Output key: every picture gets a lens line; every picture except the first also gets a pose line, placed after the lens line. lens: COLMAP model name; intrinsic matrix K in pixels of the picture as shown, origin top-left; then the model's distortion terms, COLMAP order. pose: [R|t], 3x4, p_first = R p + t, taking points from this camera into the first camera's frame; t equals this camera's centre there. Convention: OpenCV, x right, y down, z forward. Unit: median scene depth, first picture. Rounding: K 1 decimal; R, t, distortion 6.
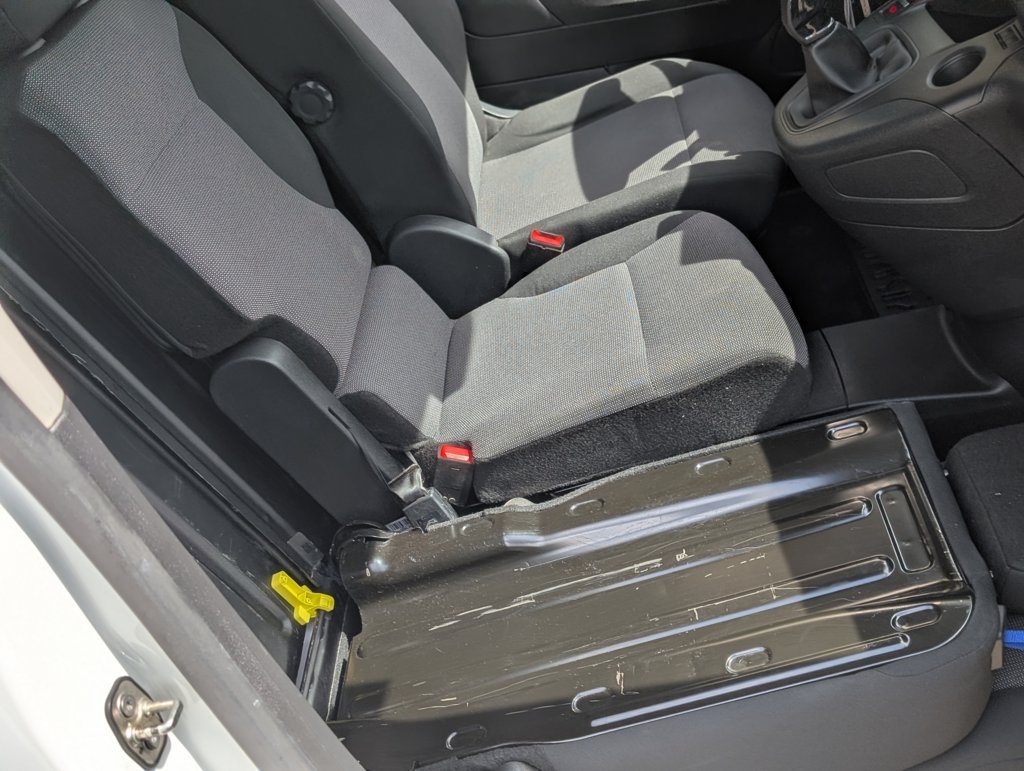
lens RADIAL K [[1122.6, 0, 529.7], [0, 1122.6, 391.1], [0, 0, 1]] dist [0.124630, -0.348412]
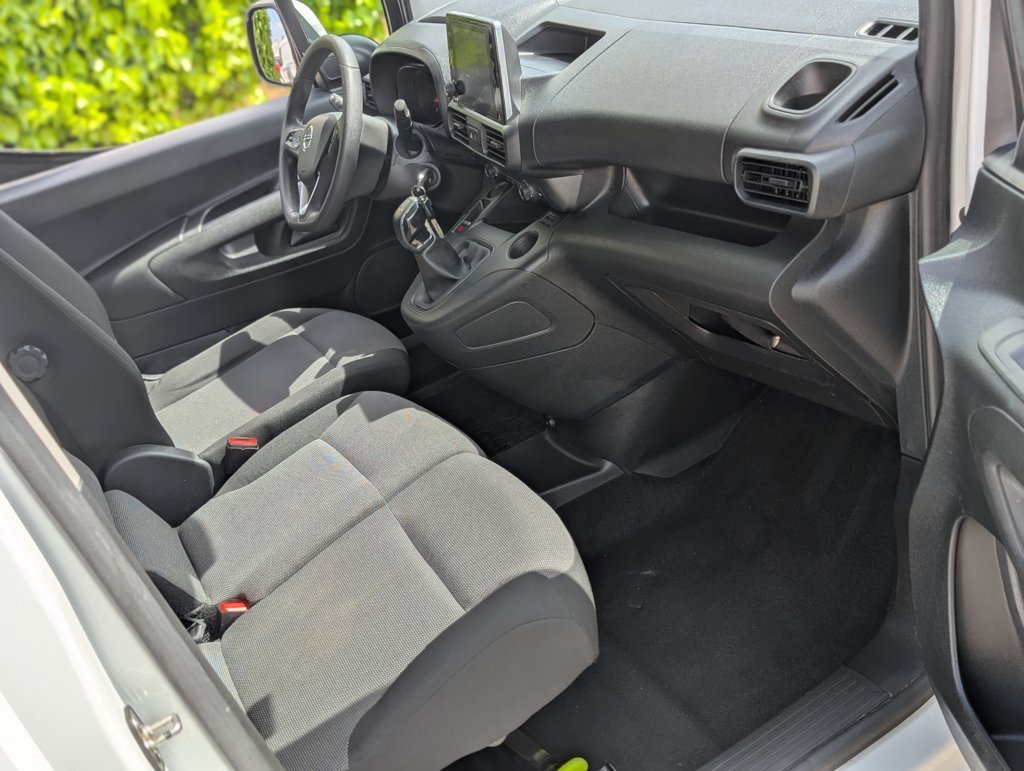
lens RADIAL K [[1121.5, 0, 503.7], [0, 1121.5, 375.9], [0, 0, 1]] dist [0.135916, -0.445804]
pose [[0.893344, -0.175008, 0.413894, -0.235023], [0.291681, 0.926481, -0.237812, 0.177439], [-0.341846, 0.333173, 0.878713, -0.195460]]
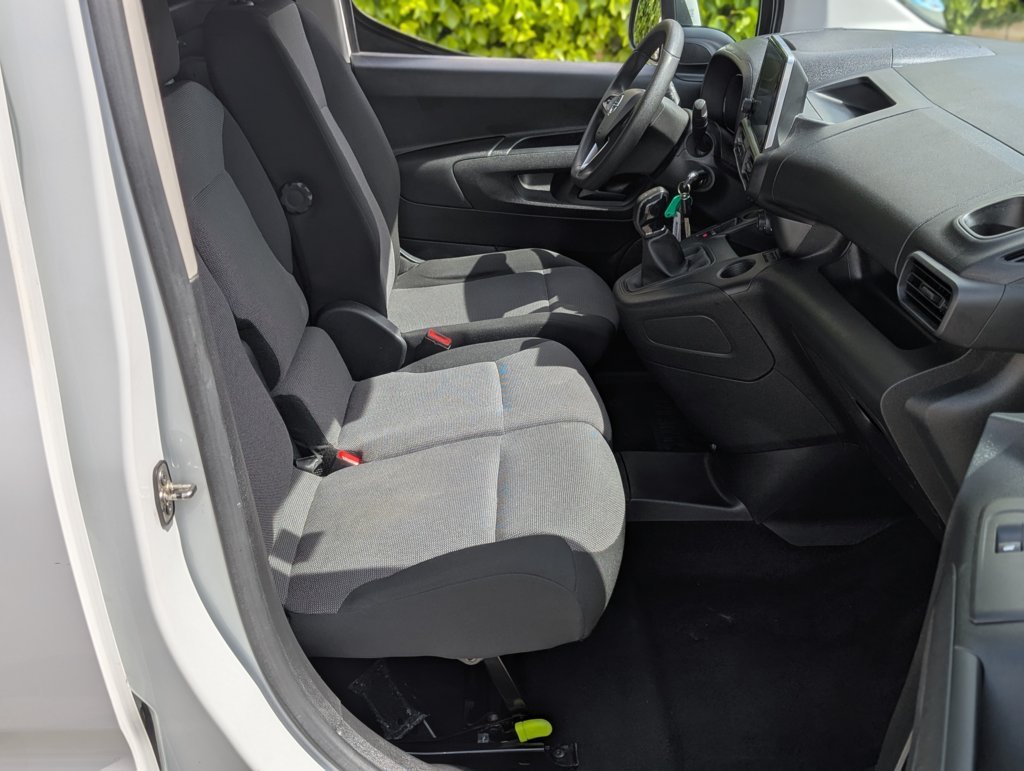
lens RADIAL K [[1120.9, 0, 512.0], [0, 1120.9, 385.5], [0, 0, 1]] dist [0.135170, -0.372116]
pose [[0.964428, 0.228859, 0.132297, -0.068355], [-0.194420, 0.953184, -0.231605, 0.223249], [-0.179109, 0.197645, 0.963772, -0.314344]]
